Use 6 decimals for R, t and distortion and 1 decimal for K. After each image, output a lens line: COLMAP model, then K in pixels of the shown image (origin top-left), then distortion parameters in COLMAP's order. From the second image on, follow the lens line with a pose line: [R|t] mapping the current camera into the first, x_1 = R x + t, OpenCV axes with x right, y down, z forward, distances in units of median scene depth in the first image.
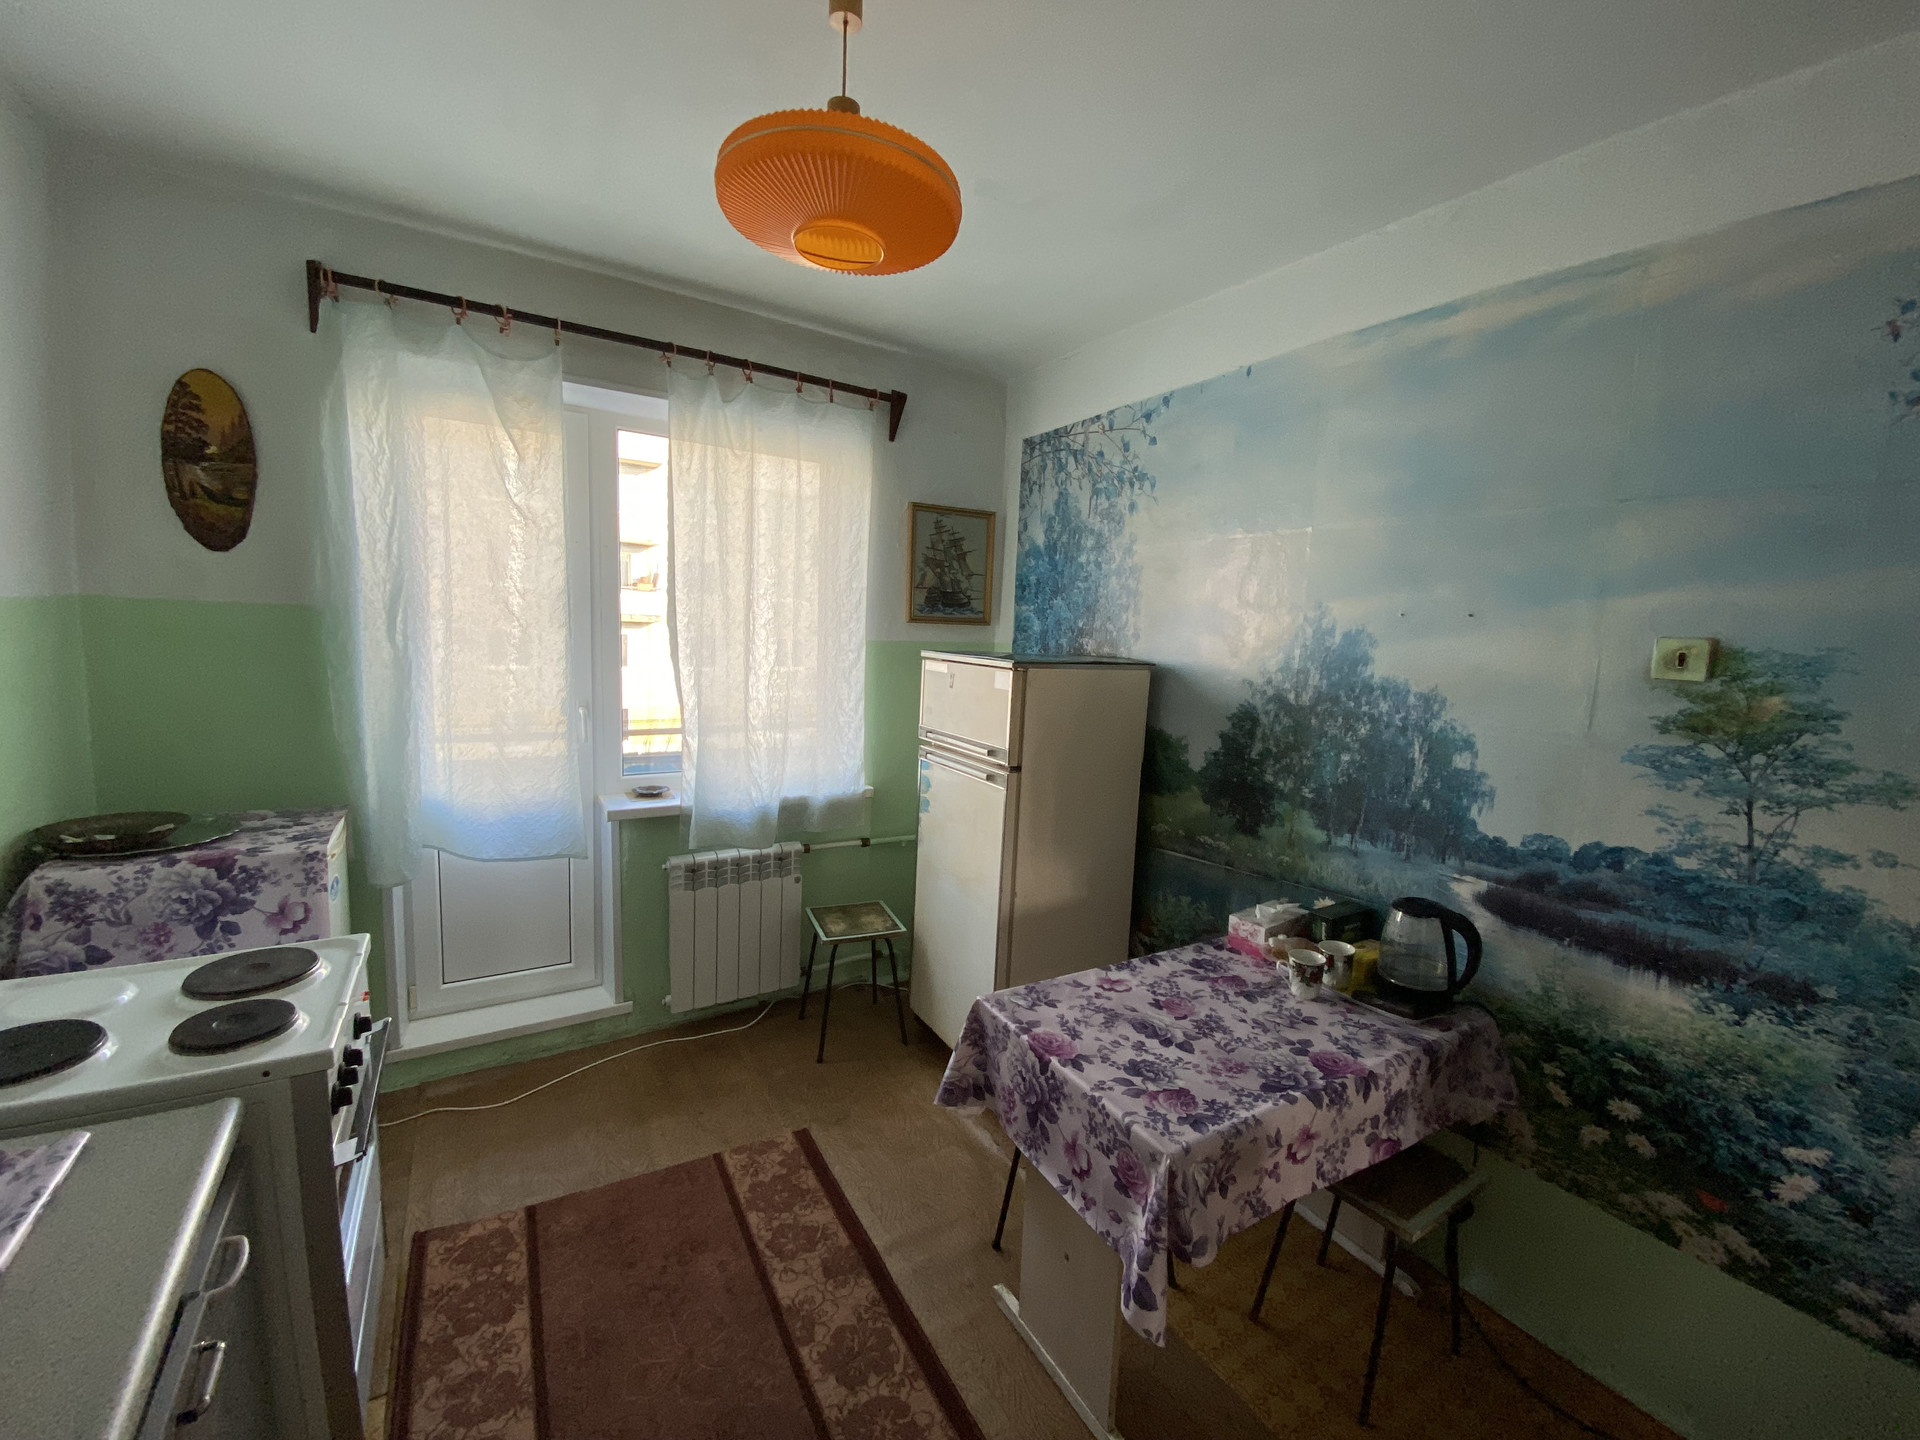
lens RADIAL K [[781.2, 0, 957.9], [0, 781.2, 714.4], [0, 0, 1]] dist [0.013054, -0.015115]
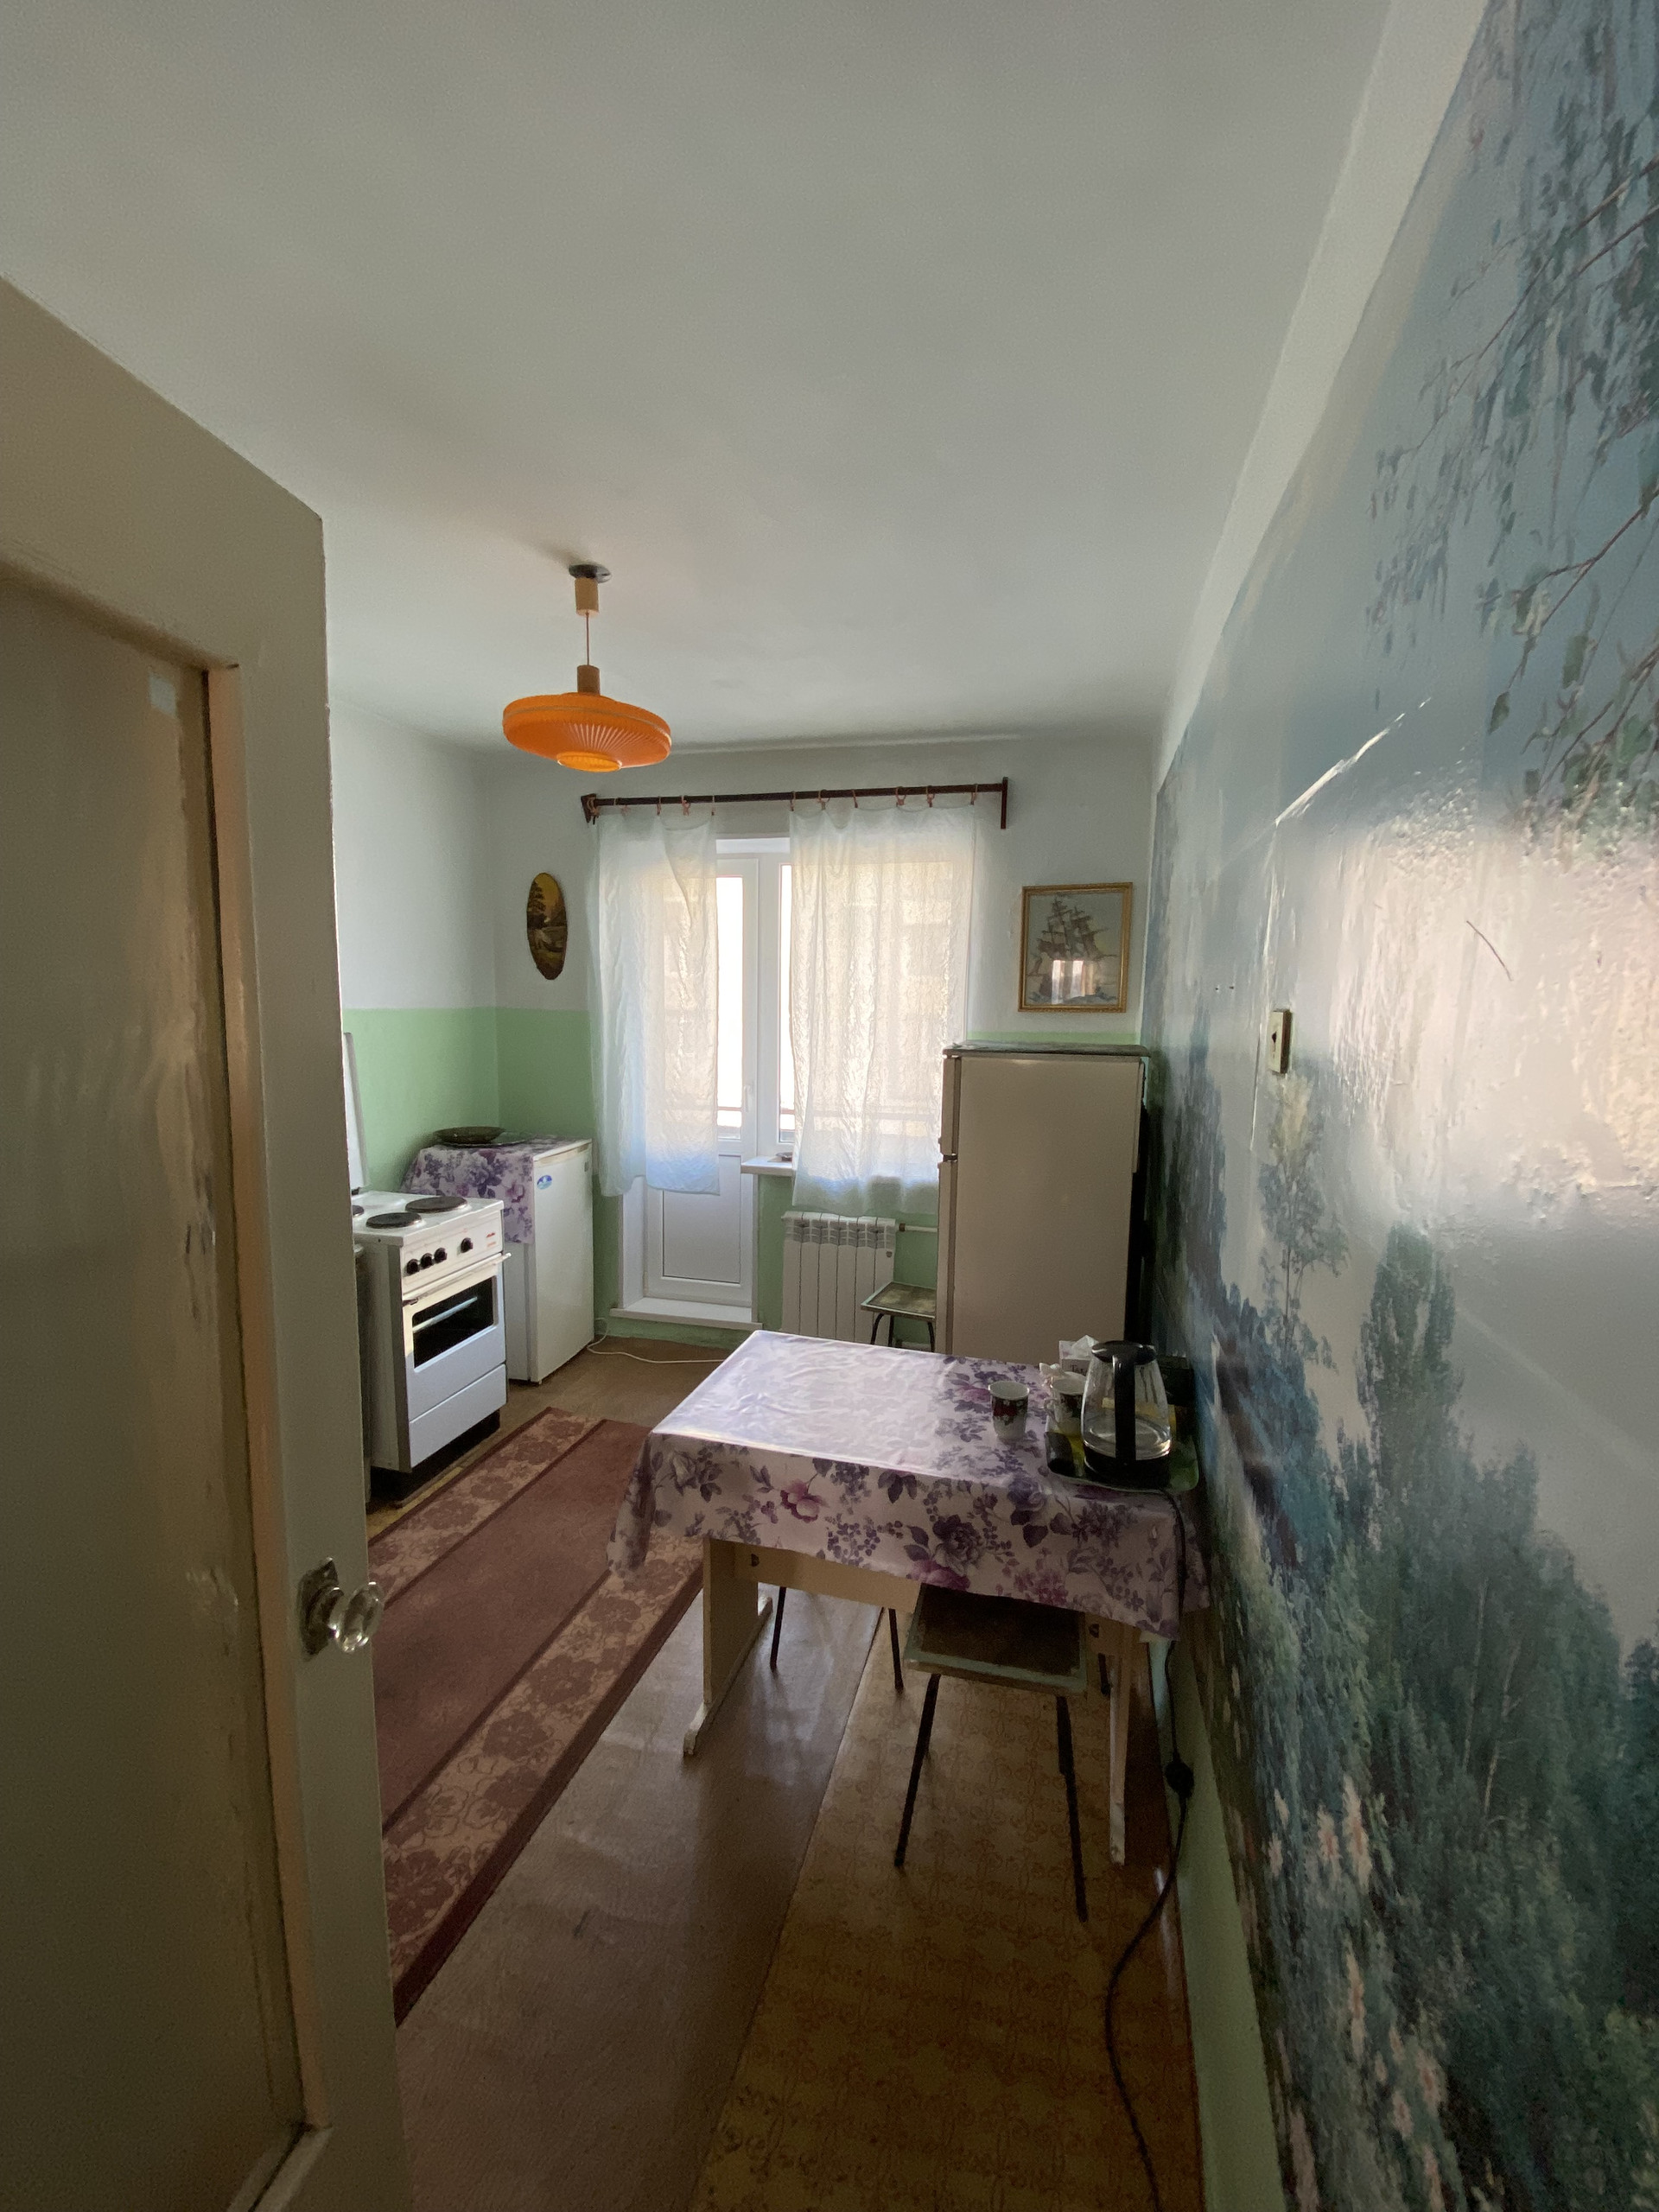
lens RADIAL K [[900.0, 0, 829.8], [0, 900.0, 1093.8], [0, 0, 1]] dist [0.013054, -0.015115]
pose [[0.687474, 0.041152, -0.725042, 0.978646], [-0.067192, 0.997715, -0.007082, 0.010366], [0.723094, 0.053586, 0.688668, 0.126262]]
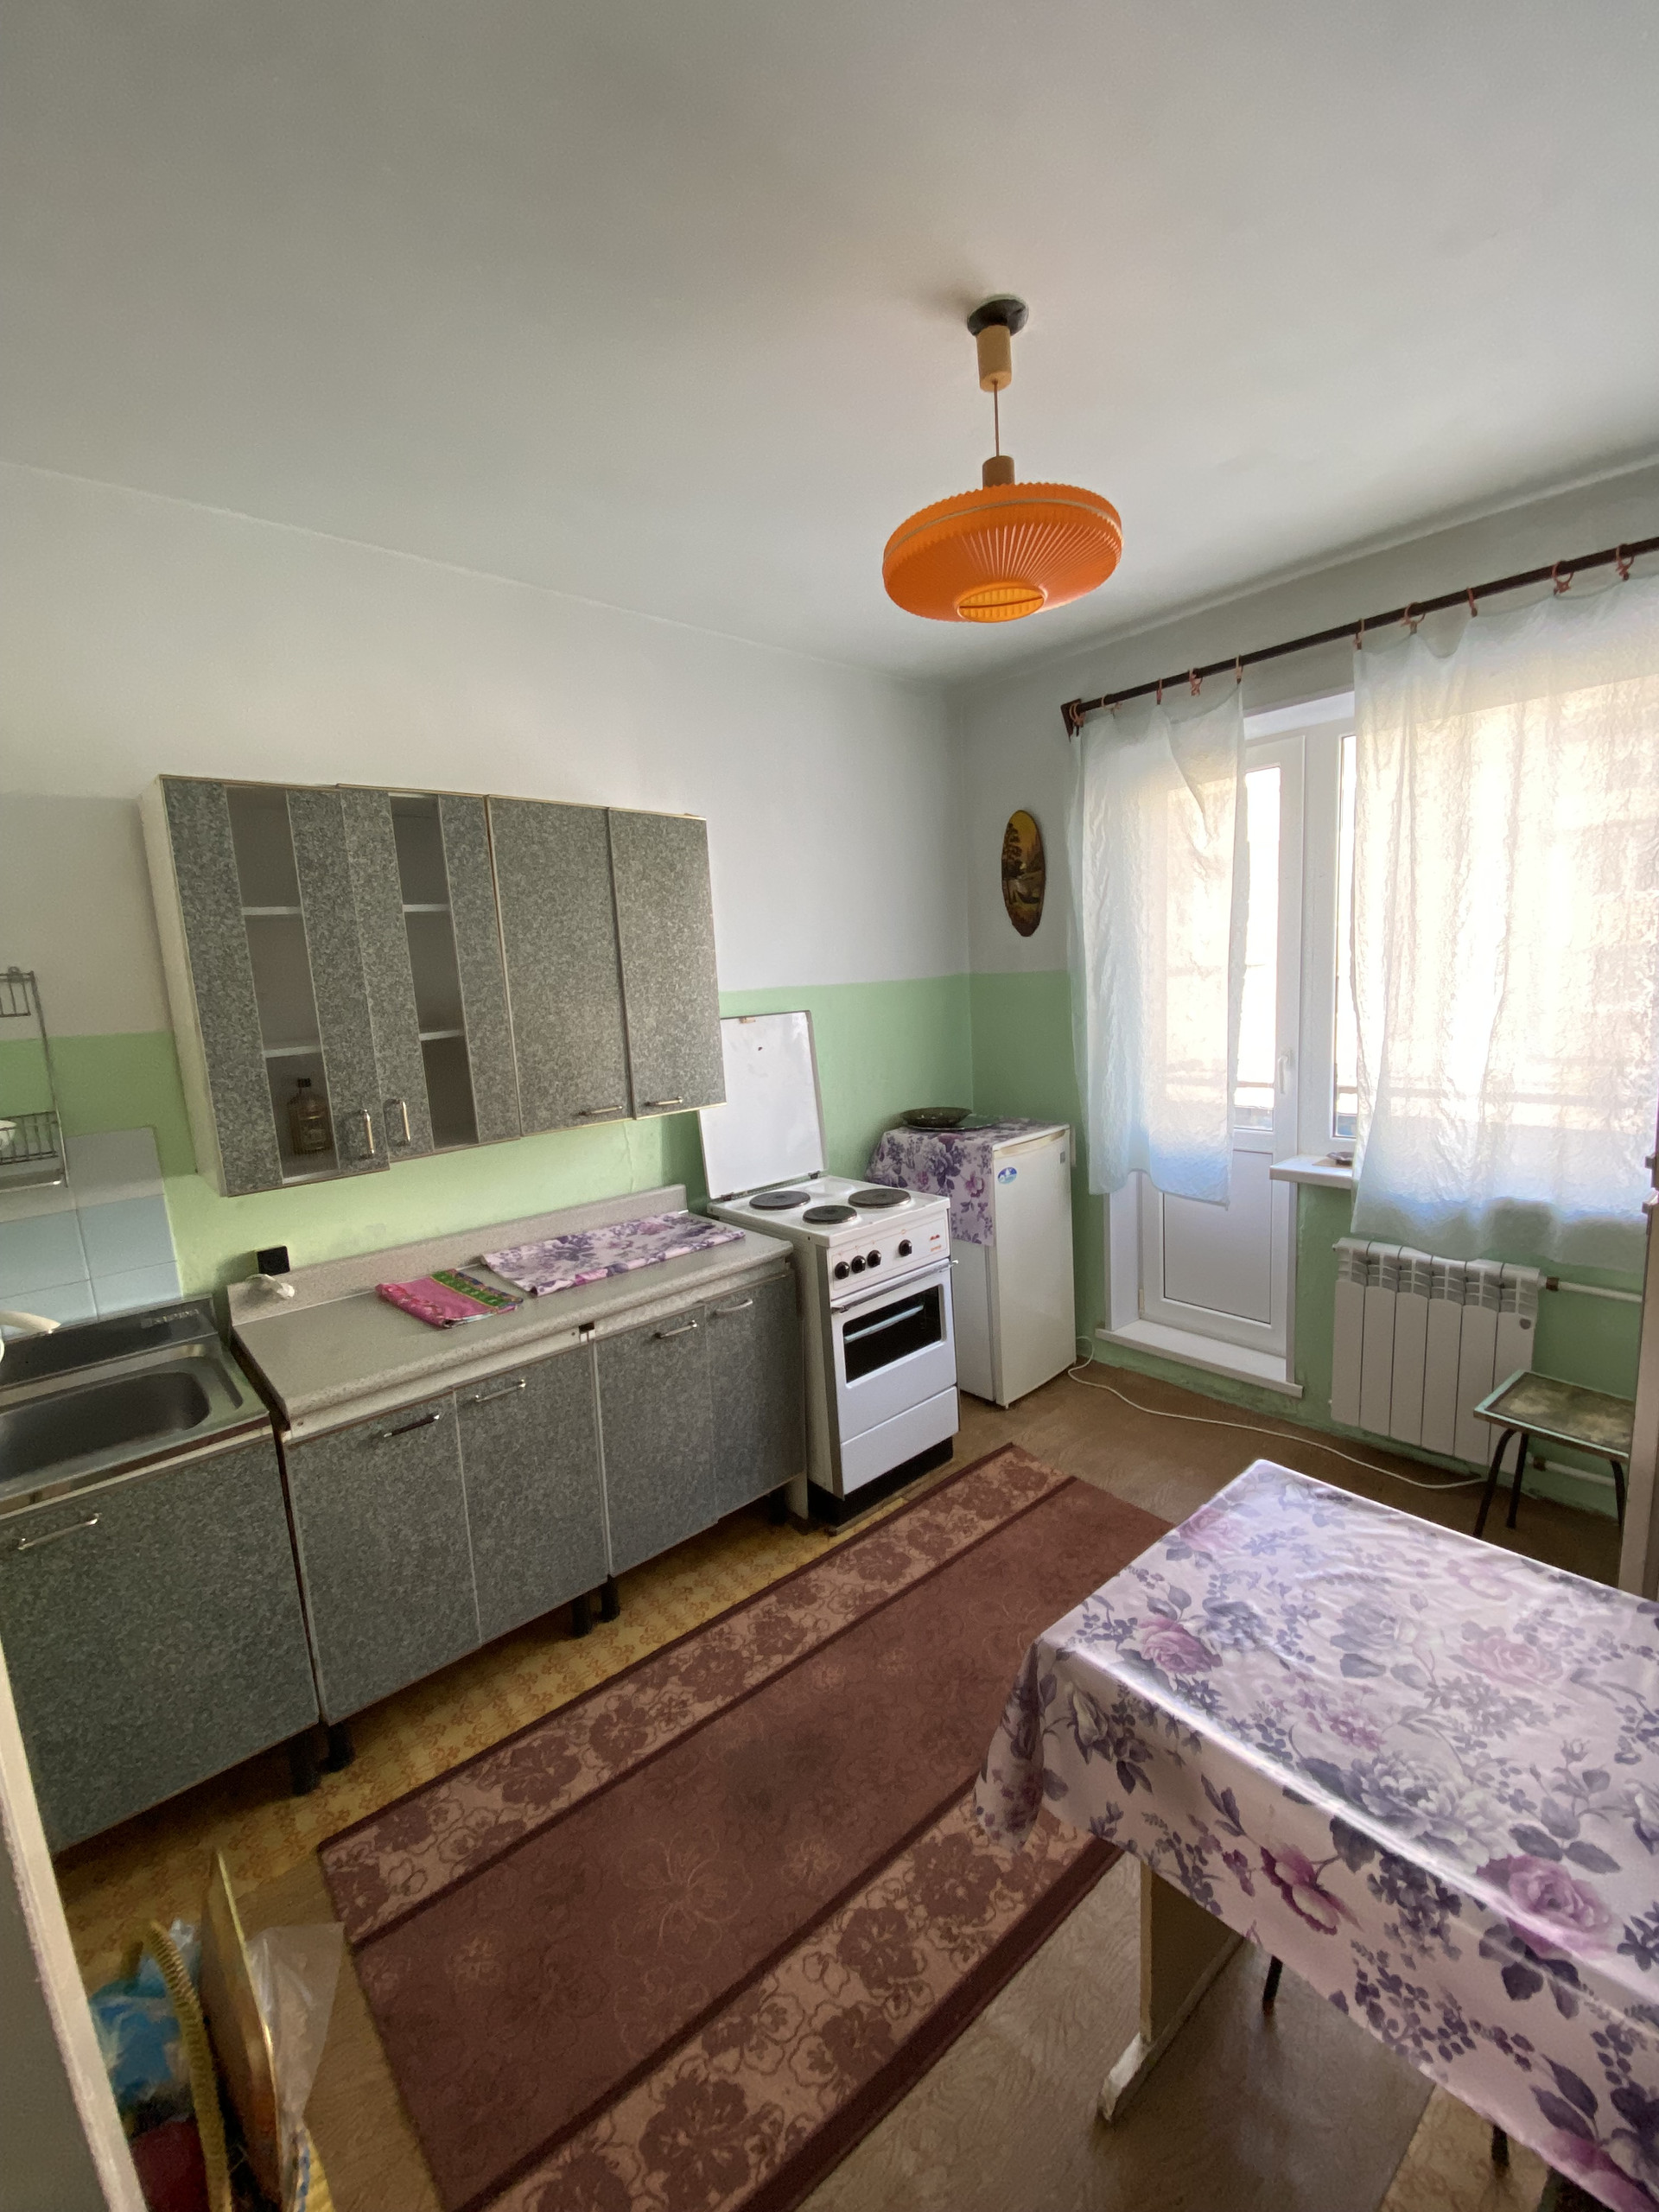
lens RADIAL K [[900.0, 0, 824.2], [0, 900.0, 1096.5], [0, 0, 1]] dist [0.013054, -0.015115]
pose [[0.163131, 0.080285, -0.983332, 0.706724], [-0.051950, 0.996000, 0.072701, -0.015765], [0.985236, 0.039225, 0.166650, 0.409478]]
